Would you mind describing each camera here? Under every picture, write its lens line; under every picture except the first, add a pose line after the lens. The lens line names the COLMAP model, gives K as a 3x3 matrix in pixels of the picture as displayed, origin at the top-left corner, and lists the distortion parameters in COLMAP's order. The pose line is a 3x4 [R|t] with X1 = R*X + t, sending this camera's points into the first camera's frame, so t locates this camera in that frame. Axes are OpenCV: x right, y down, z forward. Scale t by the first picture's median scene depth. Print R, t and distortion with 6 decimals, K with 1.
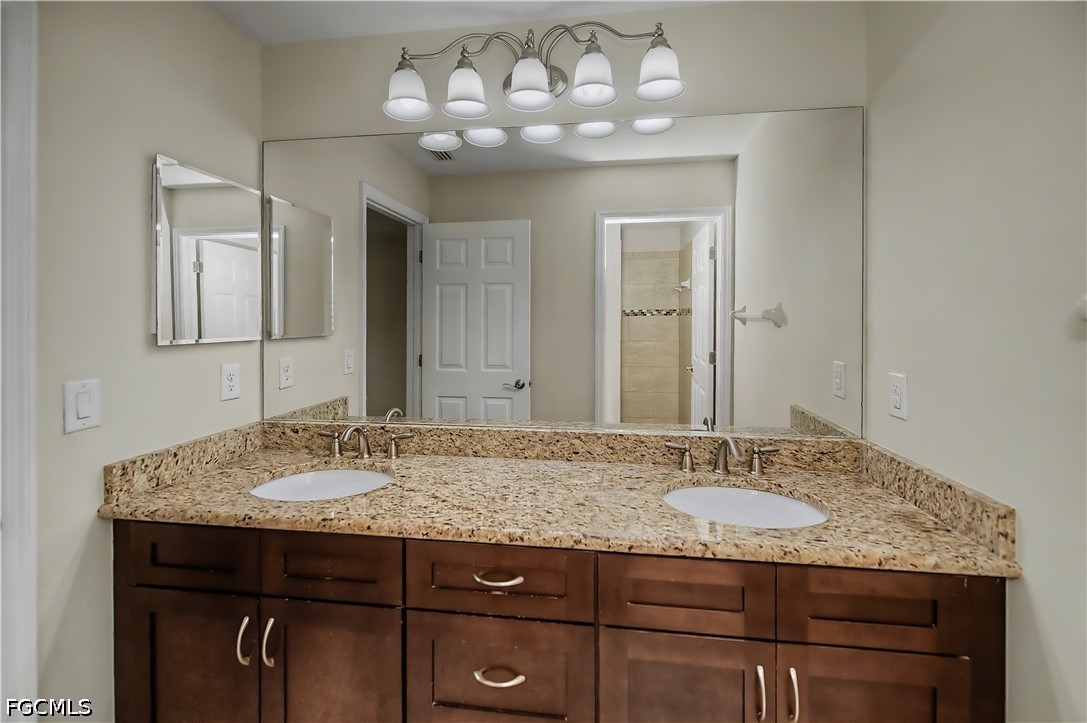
lens RADIAL K [[450.7, 0, 544.6], [0, 450.7, 312.7], [0, 0, 1]] dist [0.000658, -0.000118]
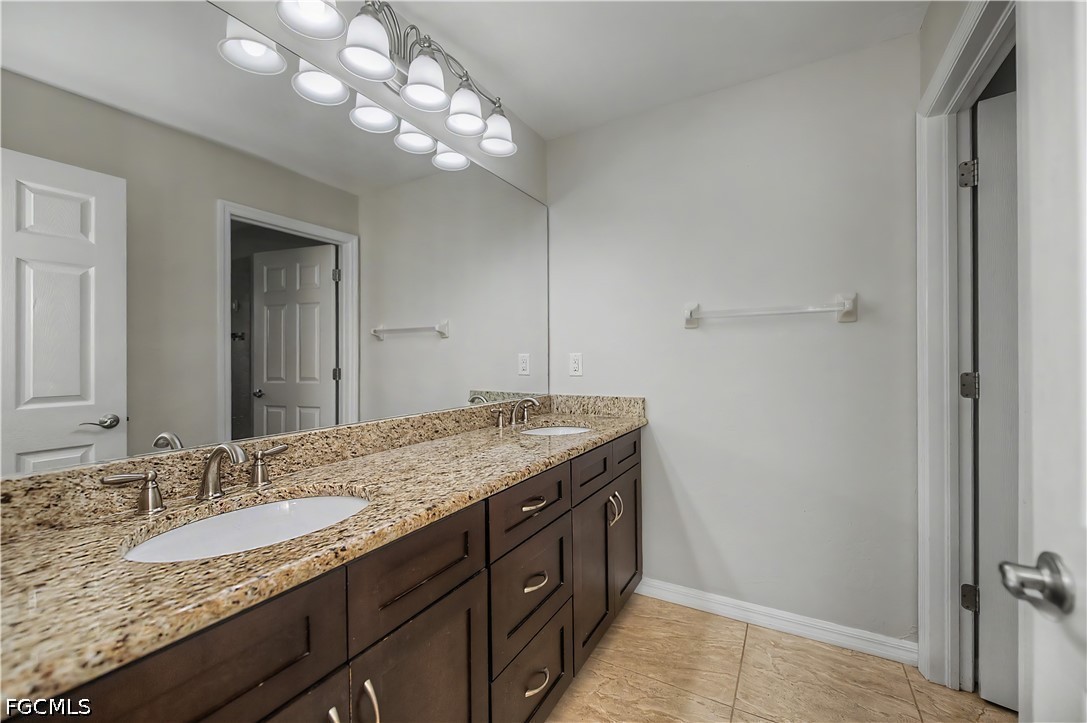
lens RADIAL K [[435.1, 0, 547.9], [0, 435.1, 353.3], [0, 0, 1]] dist [0.000489, -0.000180]
pose [[0.376195, 0.006417, 0.926518, -0.826185], [-0.007931, 0.999962, -0.003705, 0.123597], [-0.926507, -0.005955, 0.376231, 0.354831]]
